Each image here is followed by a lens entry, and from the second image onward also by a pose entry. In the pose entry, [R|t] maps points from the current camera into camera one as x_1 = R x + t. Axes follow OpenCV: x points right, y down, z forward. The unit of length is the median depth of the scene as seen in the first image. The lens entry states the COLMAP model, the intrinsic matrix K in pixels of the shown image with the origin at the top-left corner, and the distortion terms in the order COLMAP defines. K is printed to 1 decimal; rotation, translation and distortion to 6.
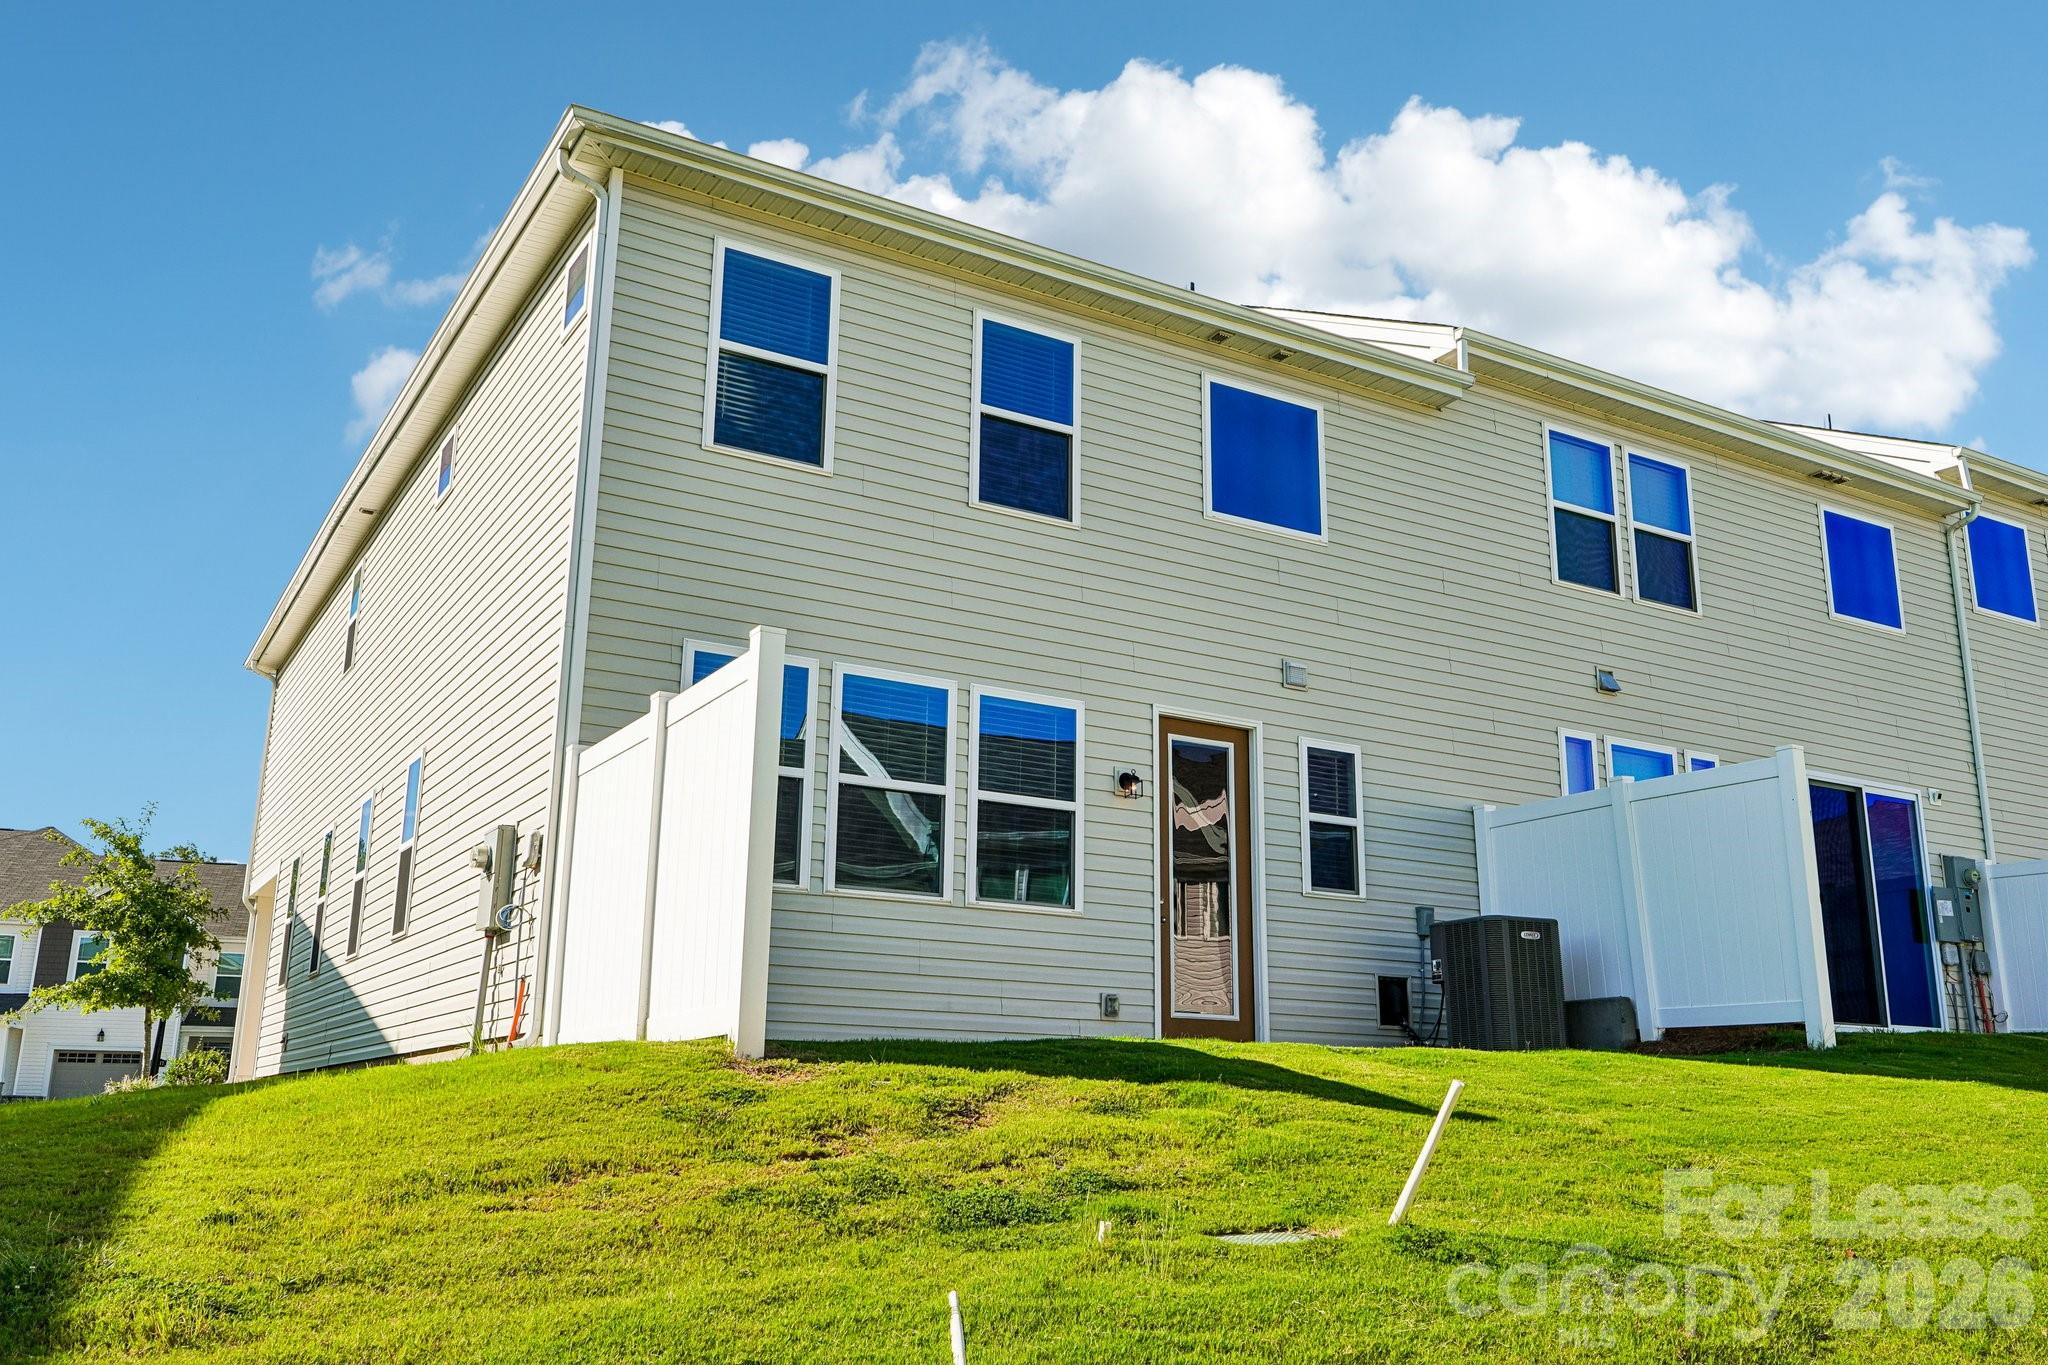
lens RADIAL K [[1726.5, 0, 1023.0], [0, 1726.5, 680.3], [0, 0, 1]] dist [-0.074948, -0.000920]
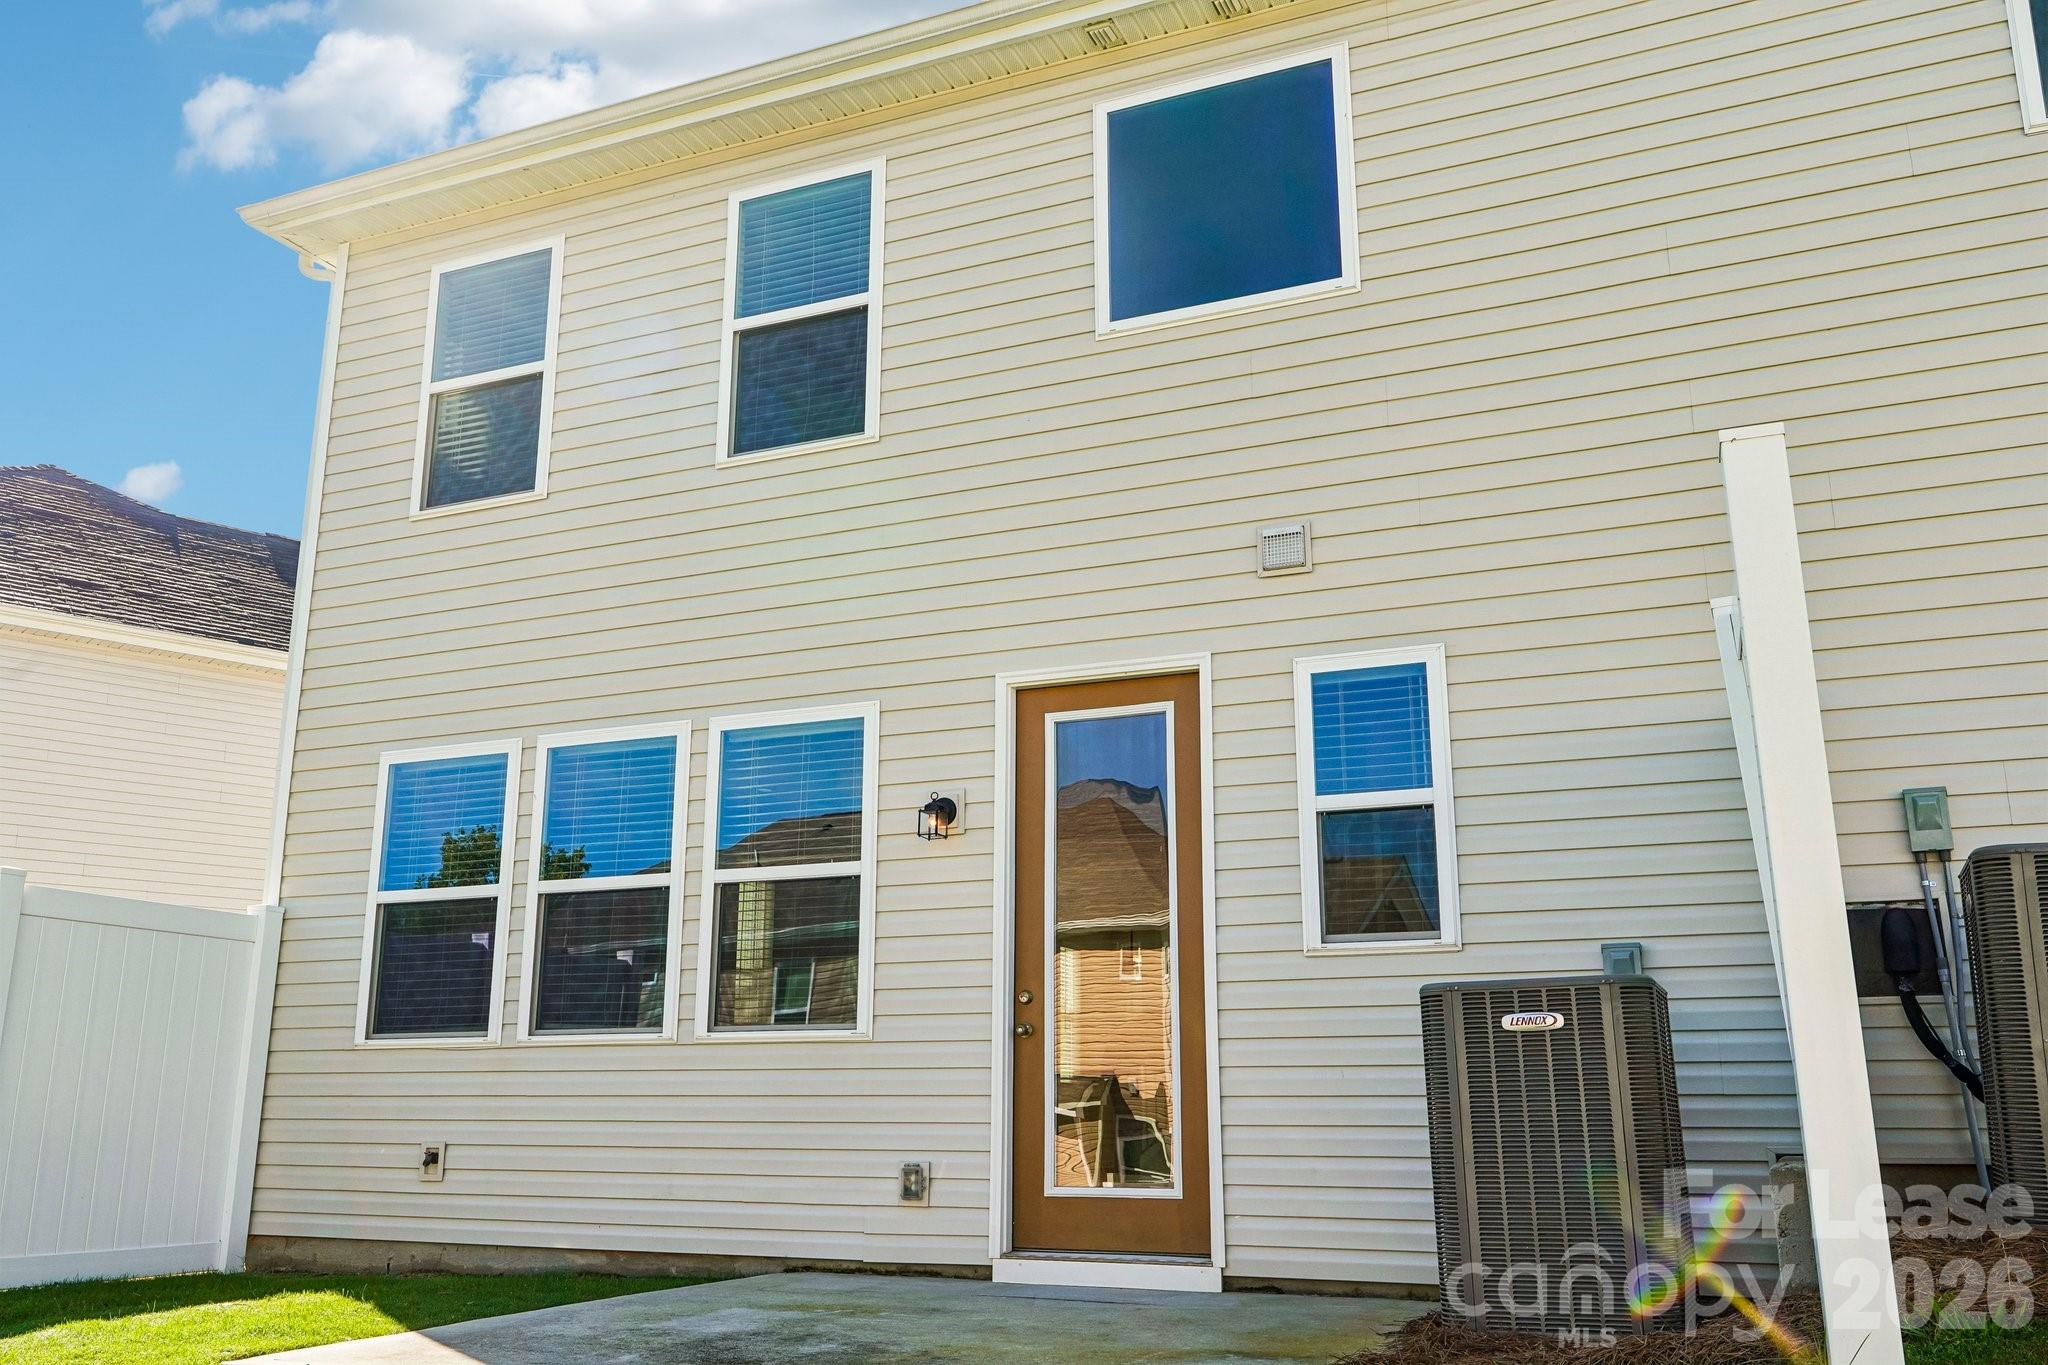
lens RADIAL K [[1756.4, 0, 1022.7], [0, 1756.4, 680.3], [0, 0, 1]] dist [-0.028544, -0.012869]
pose [[0.579822, -0.211760, -0.786743, 0.572682], [0.210297, 0.971810, -0.106586, 0.084311], [0.787135, -0.103649, 0.608009, 0.629034]]
